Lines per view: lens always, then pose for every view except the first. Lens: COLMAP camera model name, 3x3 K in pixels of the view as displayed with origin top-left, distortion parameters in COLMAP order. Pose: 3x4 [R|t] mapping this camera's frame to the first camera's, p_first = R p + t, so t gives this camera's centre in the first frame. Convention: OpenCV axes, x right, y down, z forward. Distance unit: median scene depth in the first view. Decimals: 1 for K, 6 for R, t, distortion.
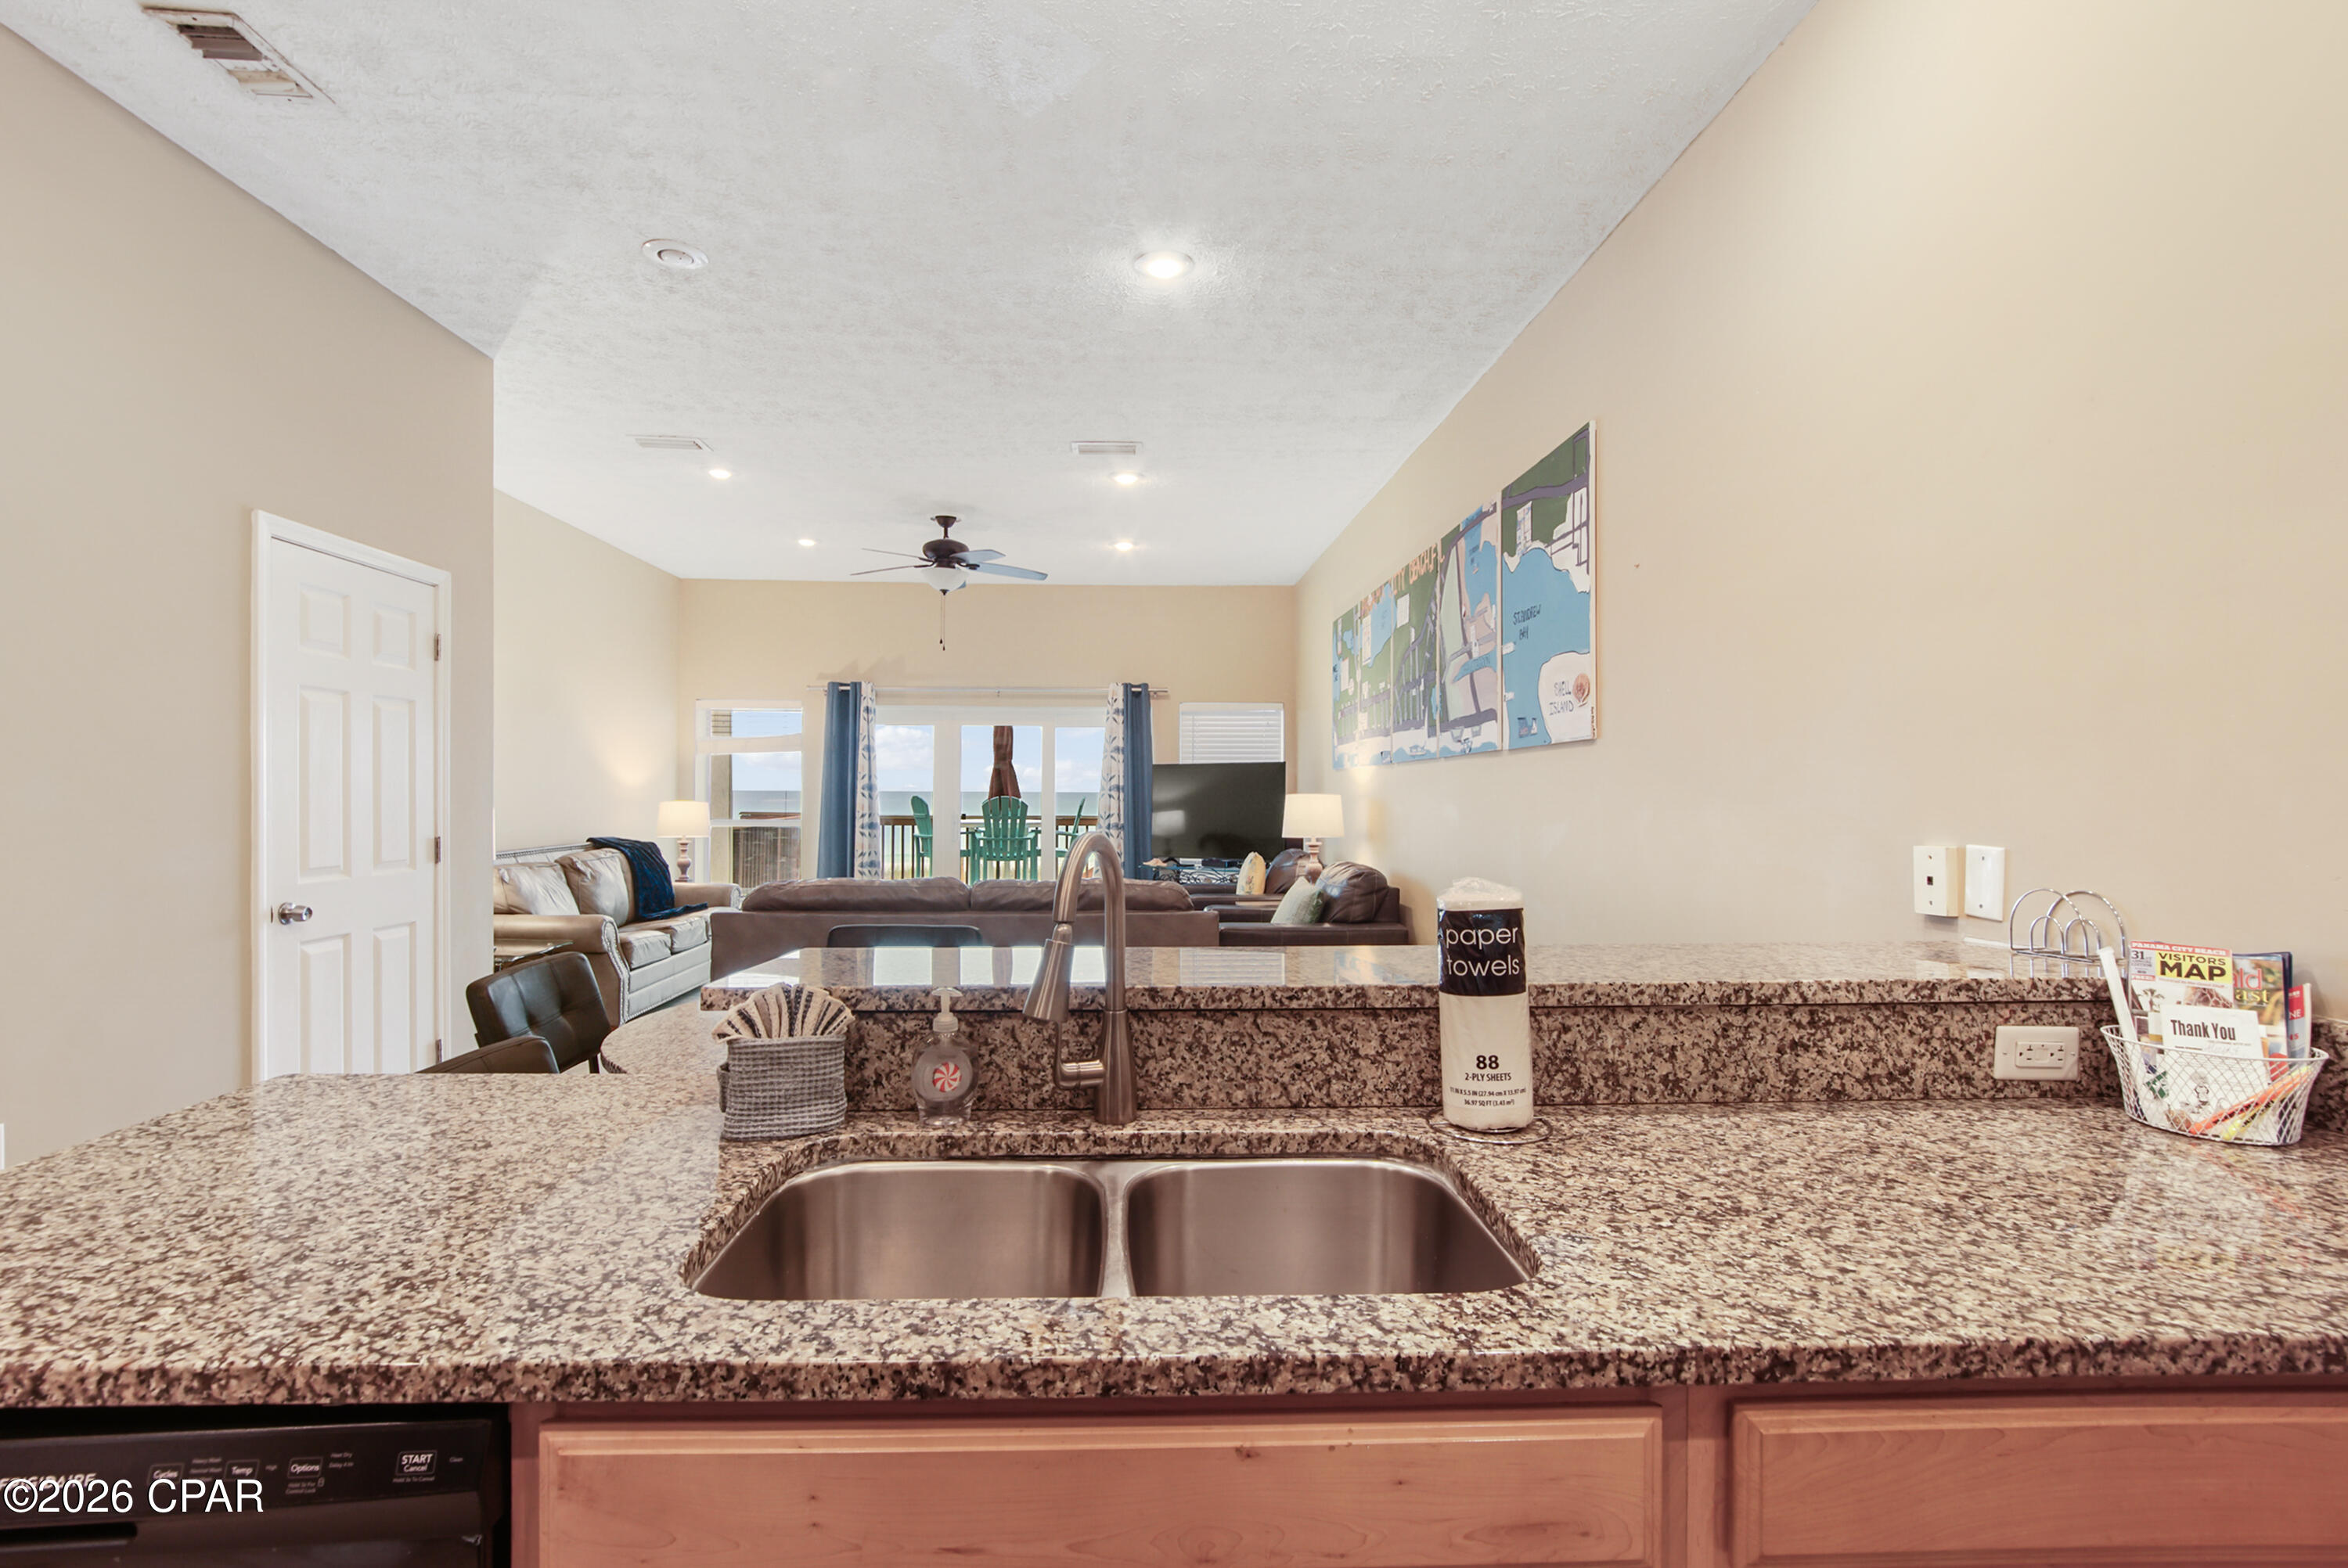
lens RADIAL K [[1065.1, 0, 1149.5], [0, 1065.1, 787.7], [0, 0, 1]] dist [-0.002767, -0.000213]
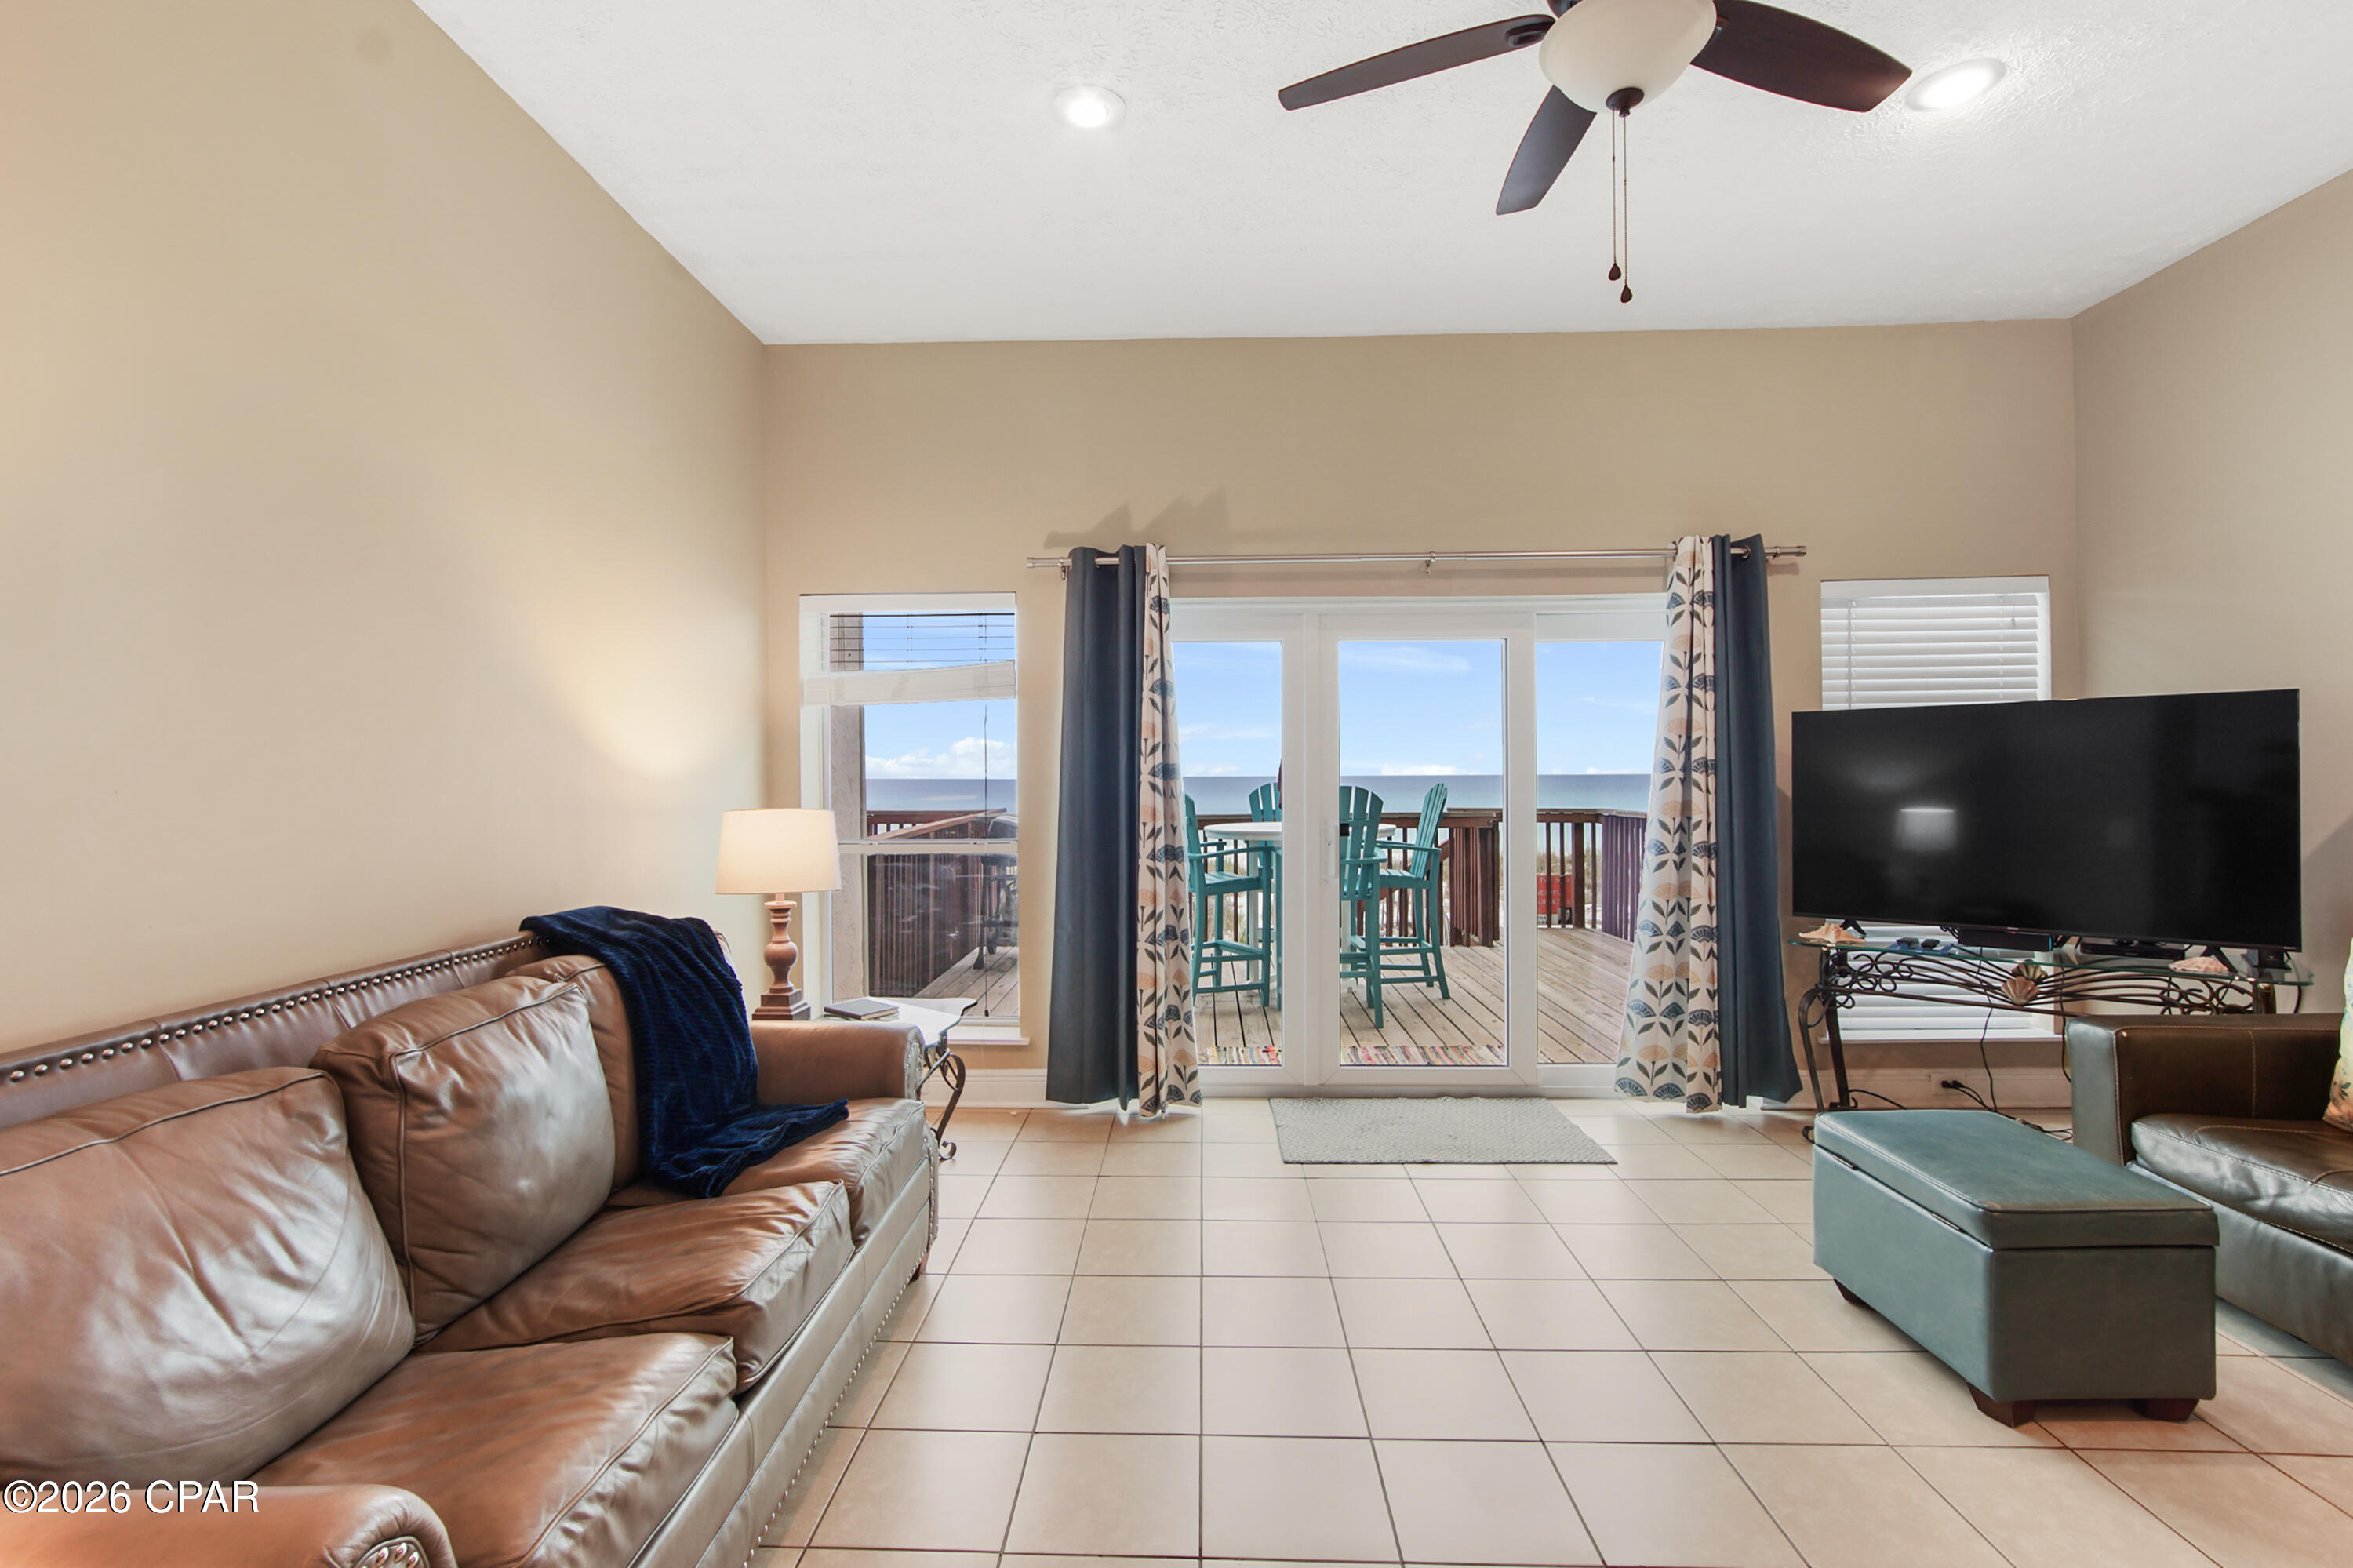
lens RADIAL K [[1101.1, 0, 1176.5], [0, 1101.1, 784.0], [0, 0, 1]] dist [-0.005824, 0.000625]
pose [[0.998145, -0.012235, -0.059632, -0.277478], [0.013232, 0.999778, 0.016367, -0.003182], [0.059418, -0.017126, 0.998086, 0.628926]]
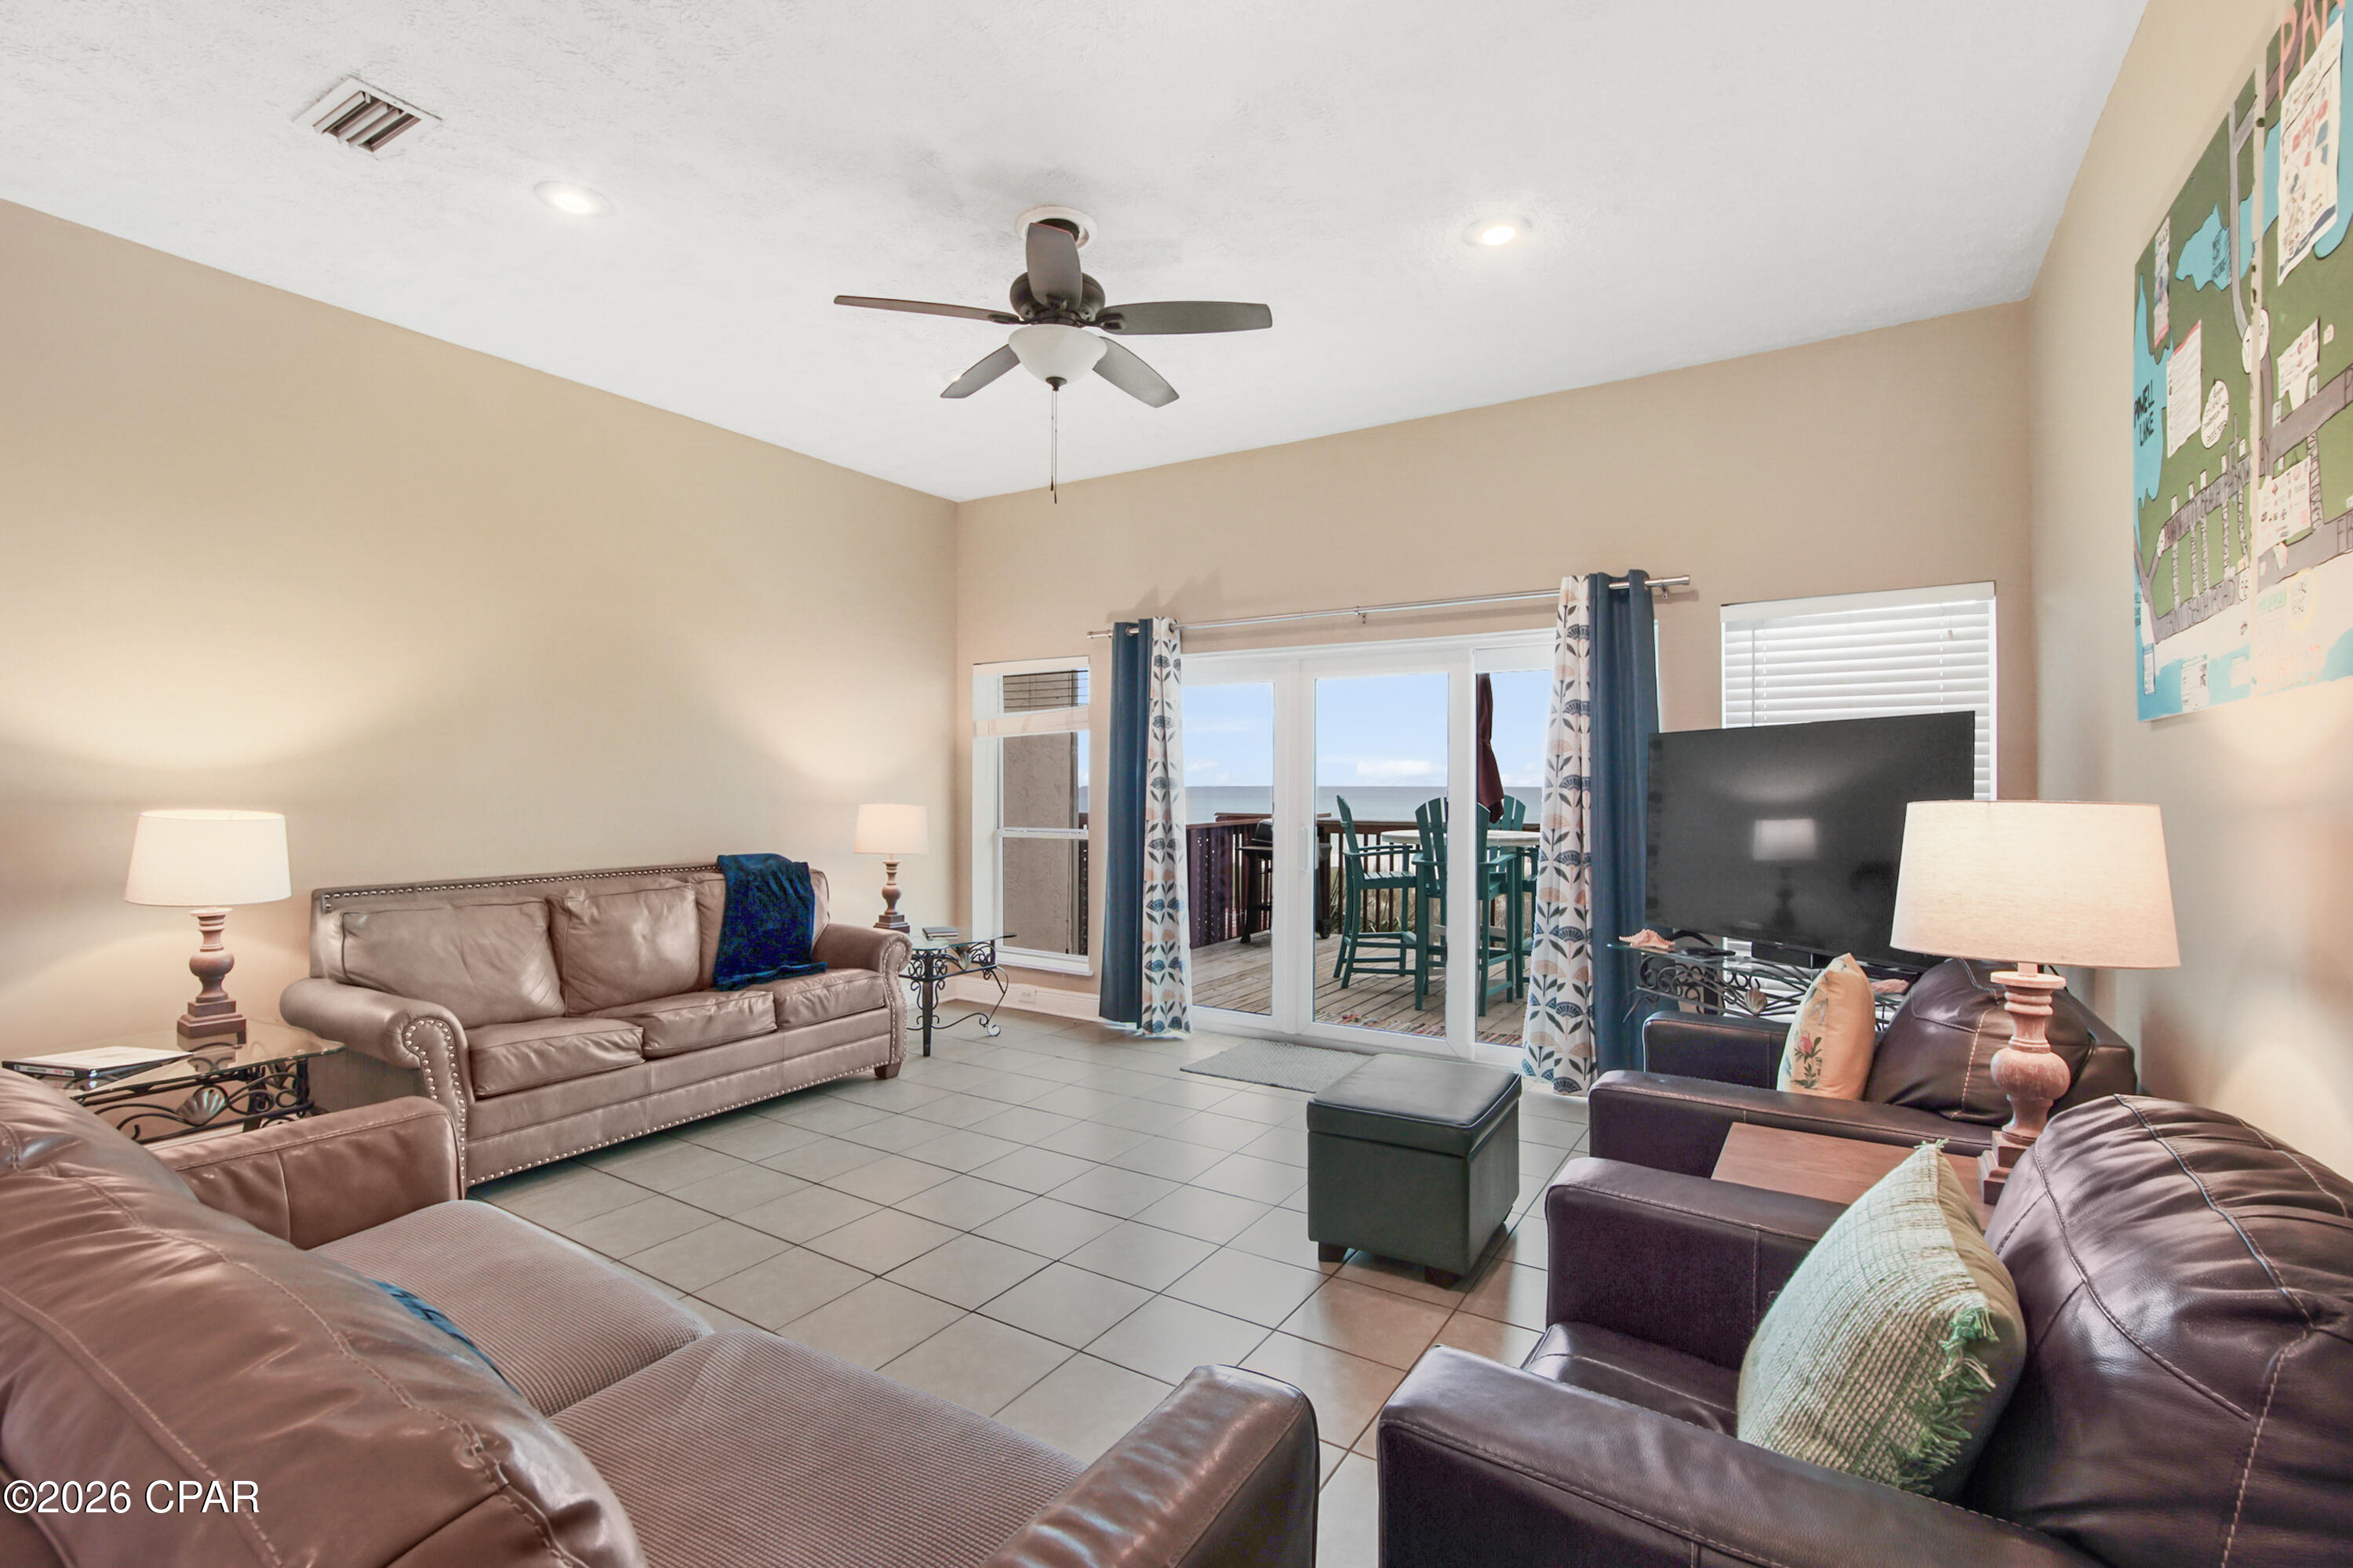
lens RADIAL K [[1067.6, 0, 1151.9], [0, 1067.6, 787.7], [0, 0, 1]] dist [-0.002767, -0.000213]
pose [[0.826330, -0.001598, -0.563184, 0.108111], [0.002950, 0.999995, 0.001491, 0.001664], [0.563179, -0.002893, 0.826330, 0.570472]]
